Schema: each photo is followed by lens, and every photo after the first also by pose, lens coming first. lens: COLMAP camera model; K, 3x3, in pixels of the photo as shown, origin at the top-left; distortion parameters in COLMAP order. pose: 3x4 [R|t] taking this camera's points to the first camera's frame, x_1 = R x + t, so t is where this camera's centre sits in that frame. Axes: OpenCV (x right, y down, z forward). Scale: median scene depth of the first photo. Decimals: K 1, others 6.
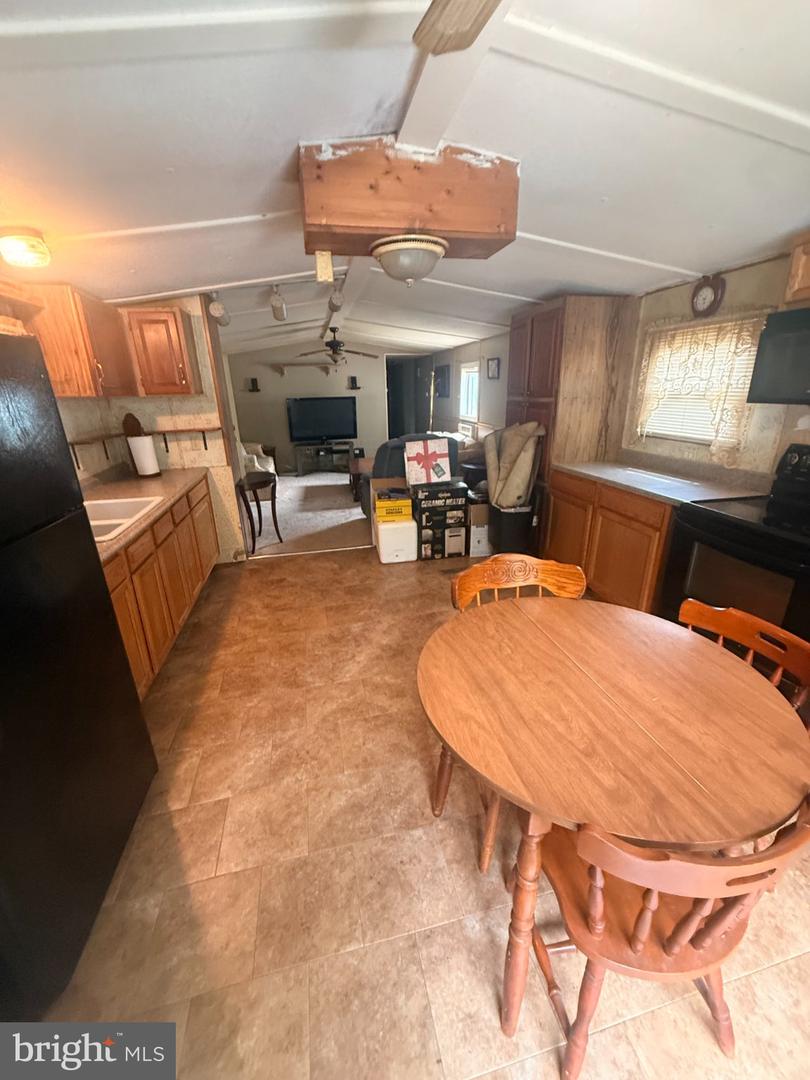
lens RADIAL K [[430.1, 0, 403.9], [0, 430.1, 541.4], [0, 0, 1]] dist [-0.000412, -0.000364]
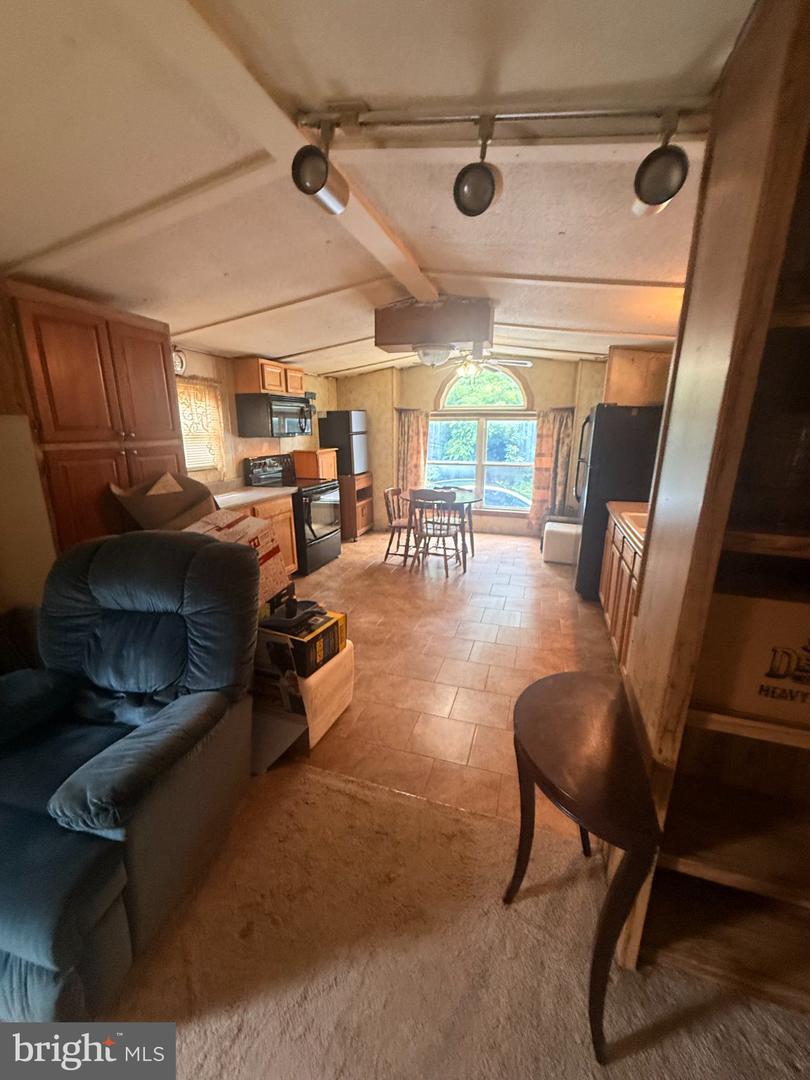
lens RADIAL K [[430.1, 0, 402.0], [0, 430.1, 543.1], [0, 0, 1]] dist [-0.000412, -0.000364]
pose [[-0.859603, -0.097724, 0.501531, -0.664168], [0.195528, 0.843921, 0.499566, -0.711774], [-0.472072, 0.527492, -0.706329, 2.116575]]
